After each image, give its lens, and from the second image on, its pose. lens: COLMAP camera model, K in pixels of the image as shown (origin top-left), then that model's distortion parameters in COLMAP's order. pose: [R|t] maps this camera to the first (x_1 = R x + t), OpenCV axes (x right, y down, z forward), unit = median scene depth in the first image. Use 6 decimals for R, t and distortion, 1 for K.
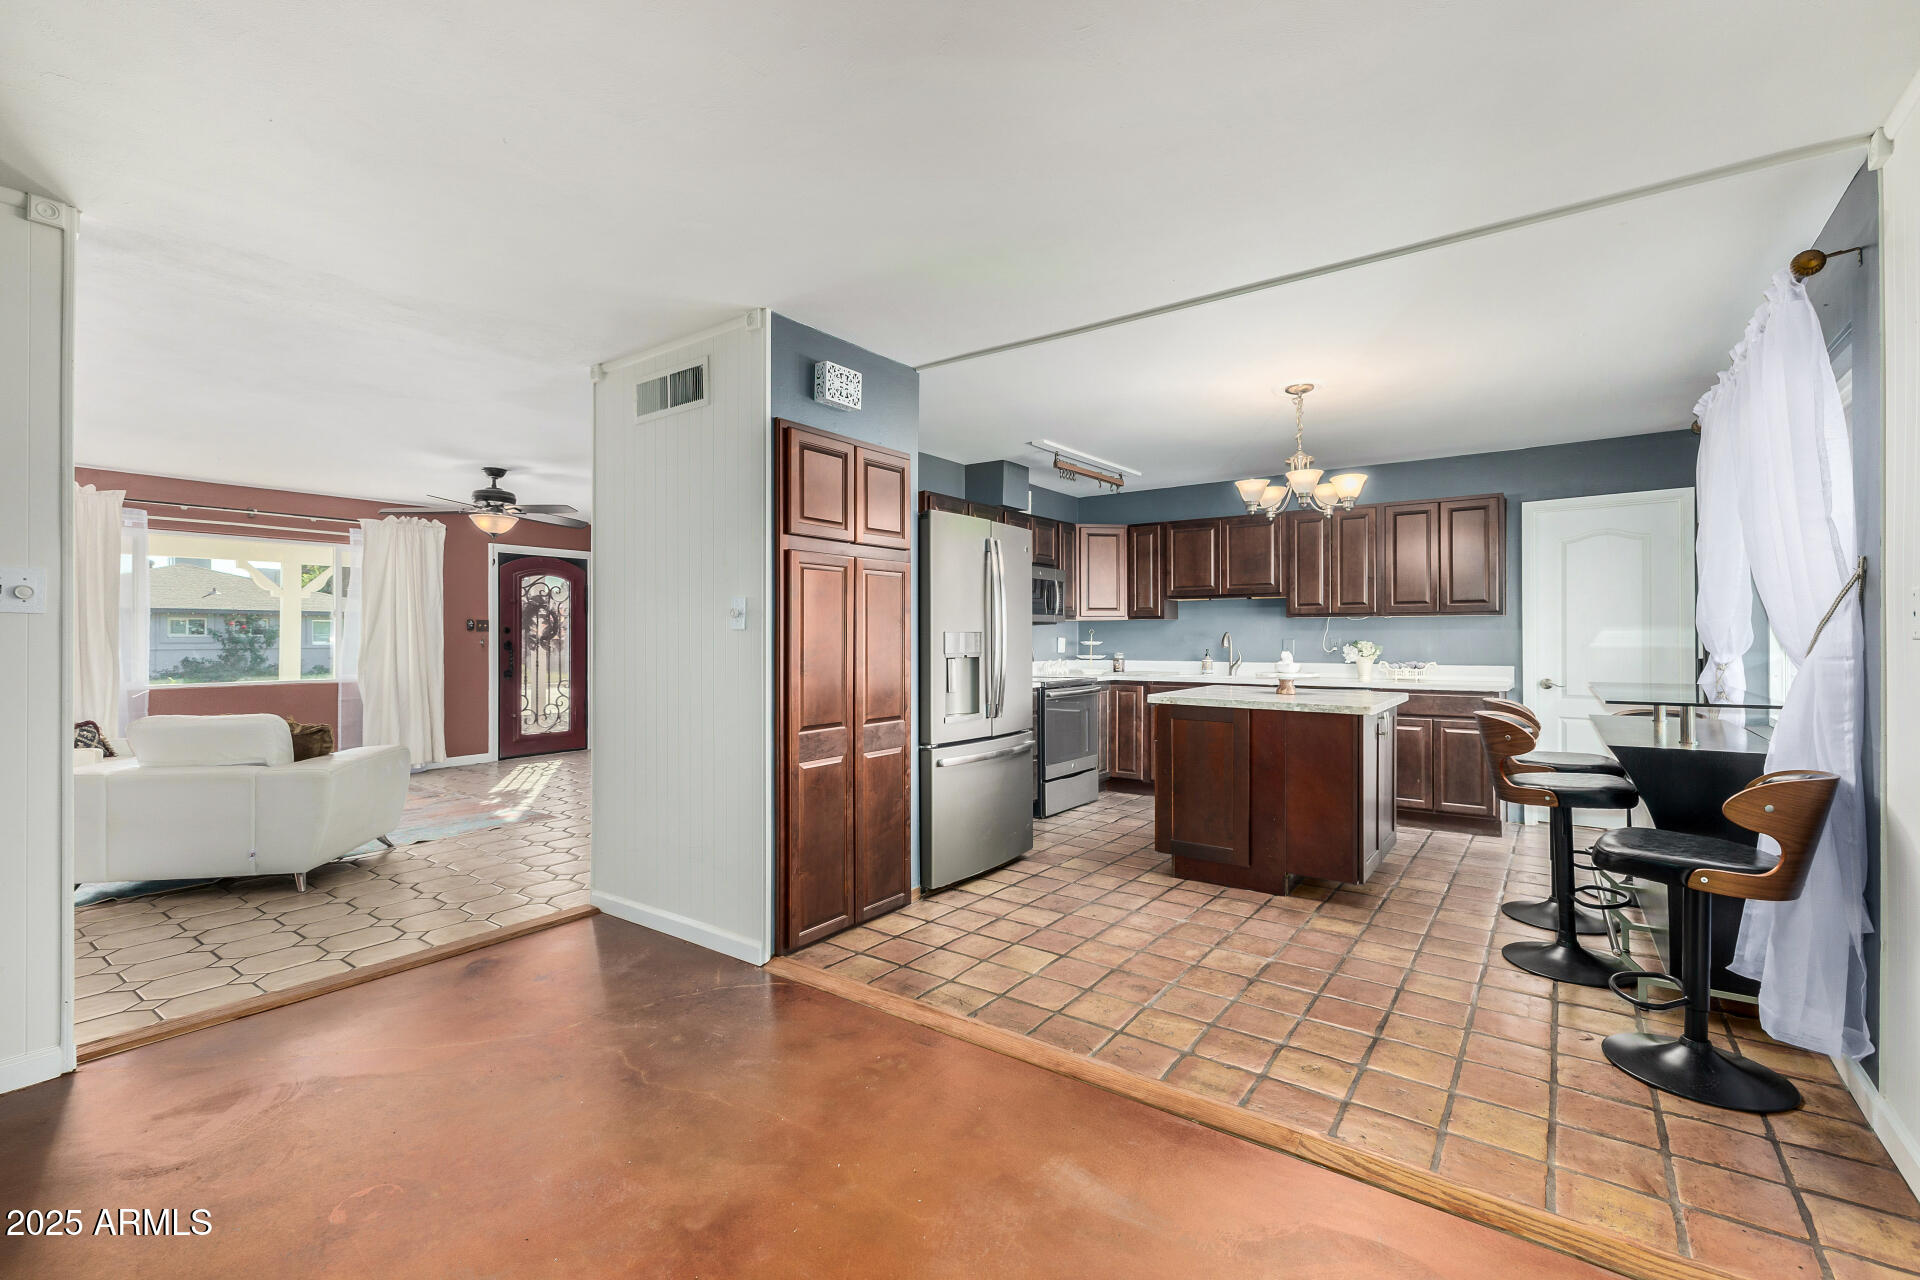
lens RADIAL K [[835.9, 0, 1003.9], [0, 835.9, 633.0], [0, 0, 1]] dist [0.010049, 0.000051]
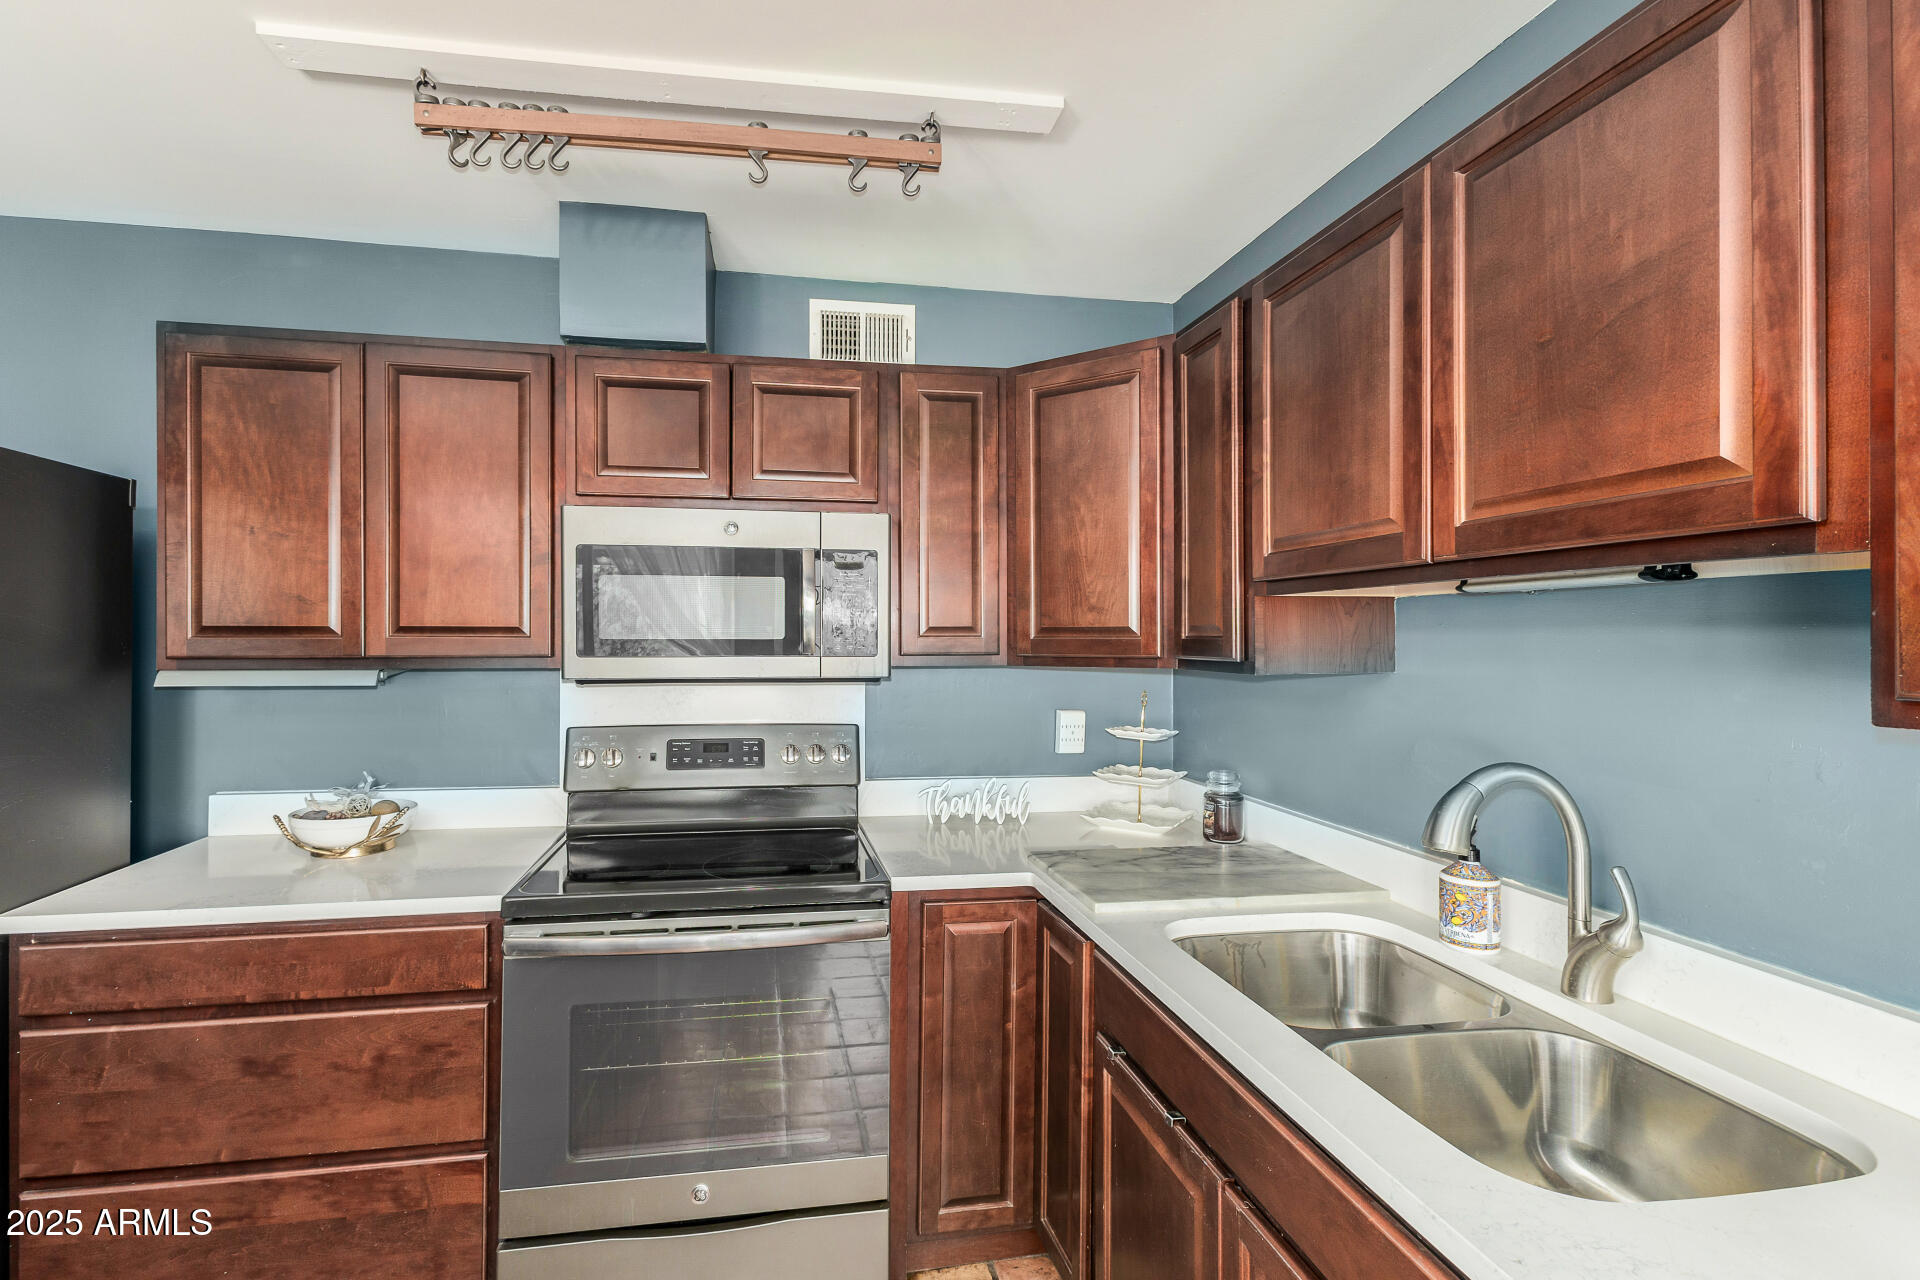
lens RADIAL K [[883.0, 0, 877.8], [0, 883.0, 636.8], [0, 0, 1]] dist [0.011798, 0.000024]
pose [[0.686777, 0.004767, -0.726852, 0.316504], [-0.000607, 0.999982, 0.005984, -0.030350], [0.726868, -0.003668, 0.686768, 0.768139]]
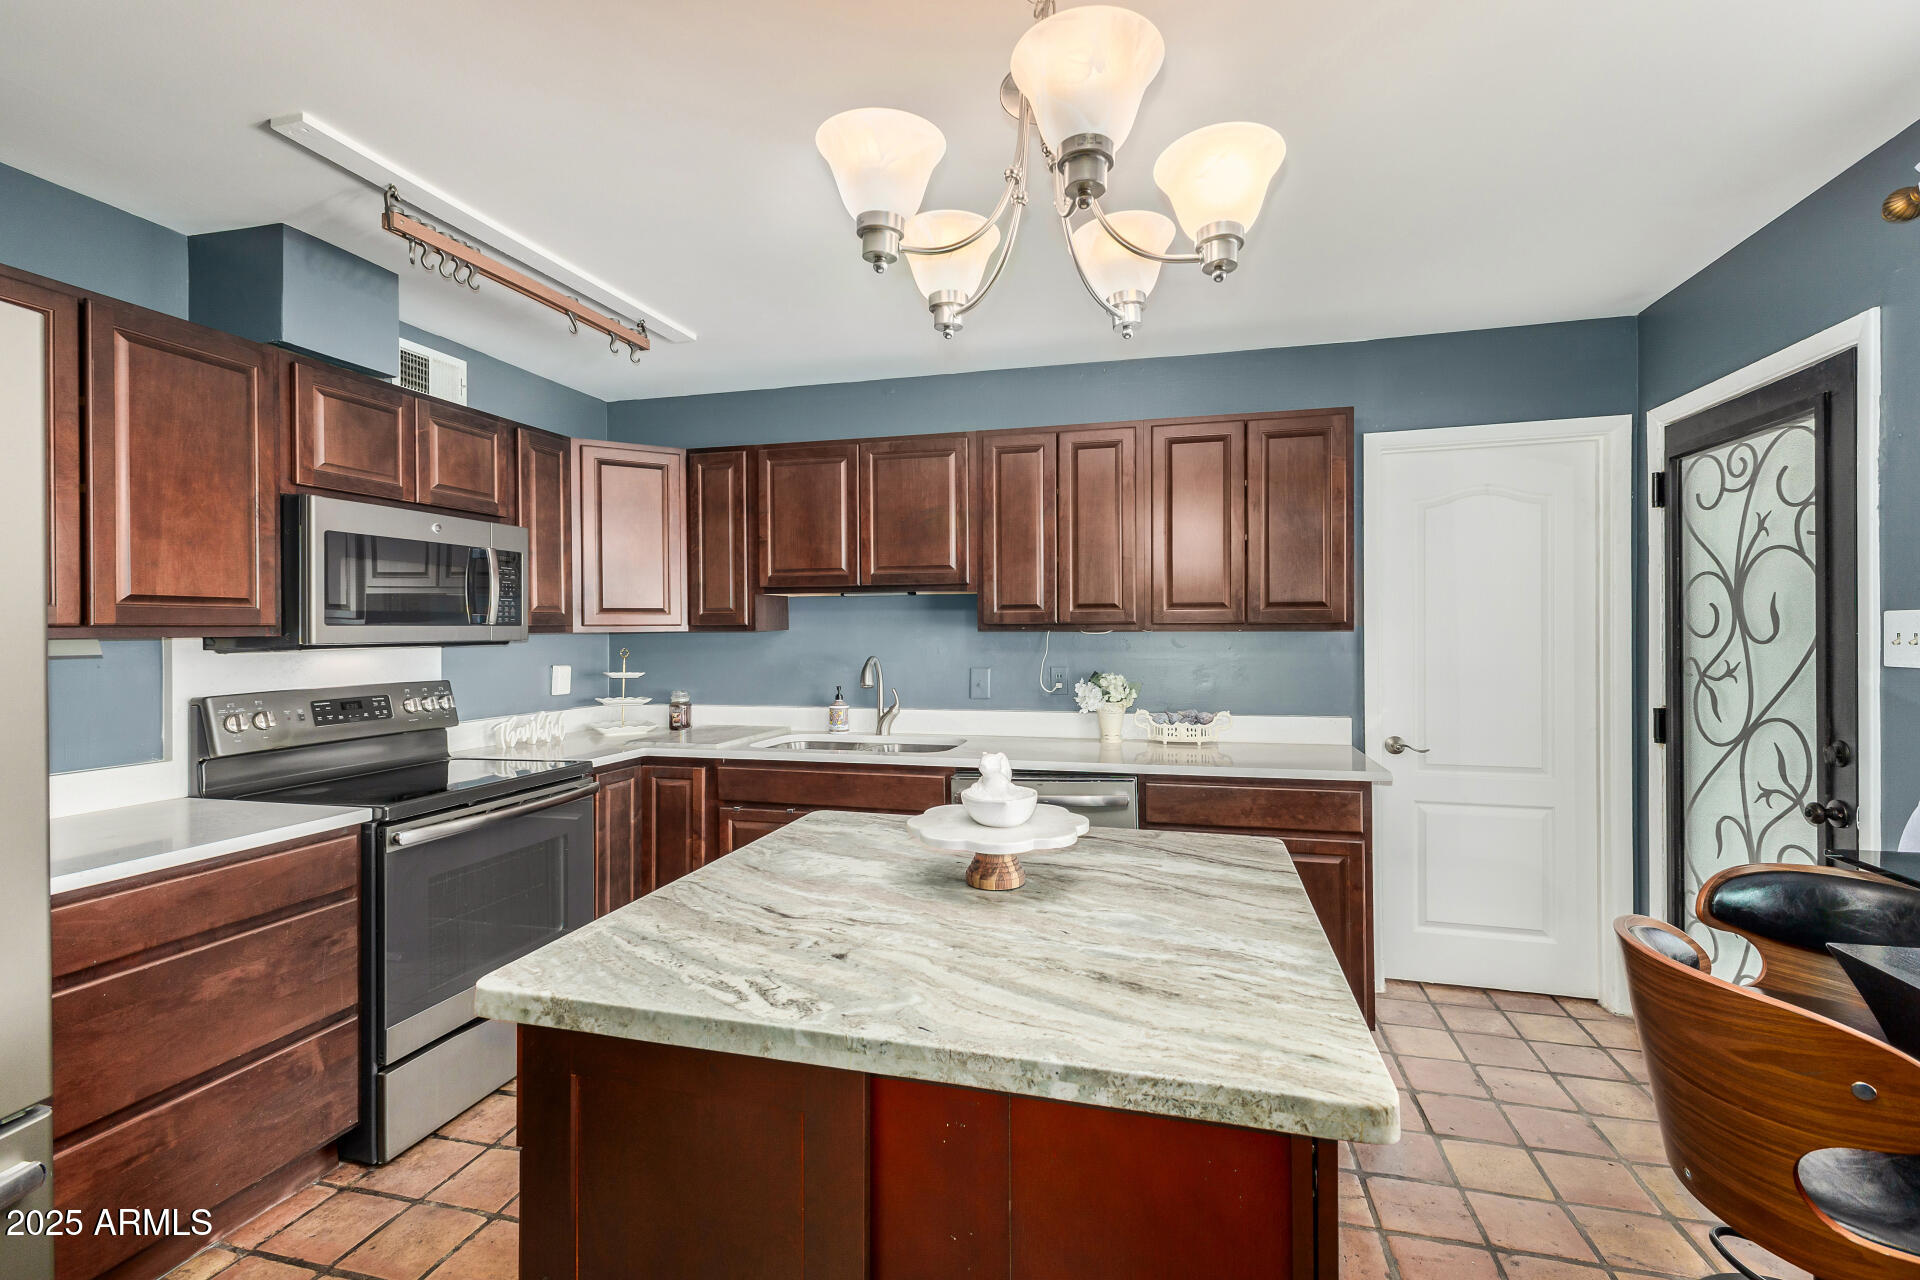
lens RADIAL K [[835.9, 0, 1003.9], [0, 835.9, 633.0], [0, 0, 1]] dist [0.010049, 0.000051]
pose [[0.930587, -0.004601, 0.366041, 0.149656], [0.001797, 0.999966, 0.008000, -0.020094], [-0.366065, -0.006787, 0.930564, 0.471126]]
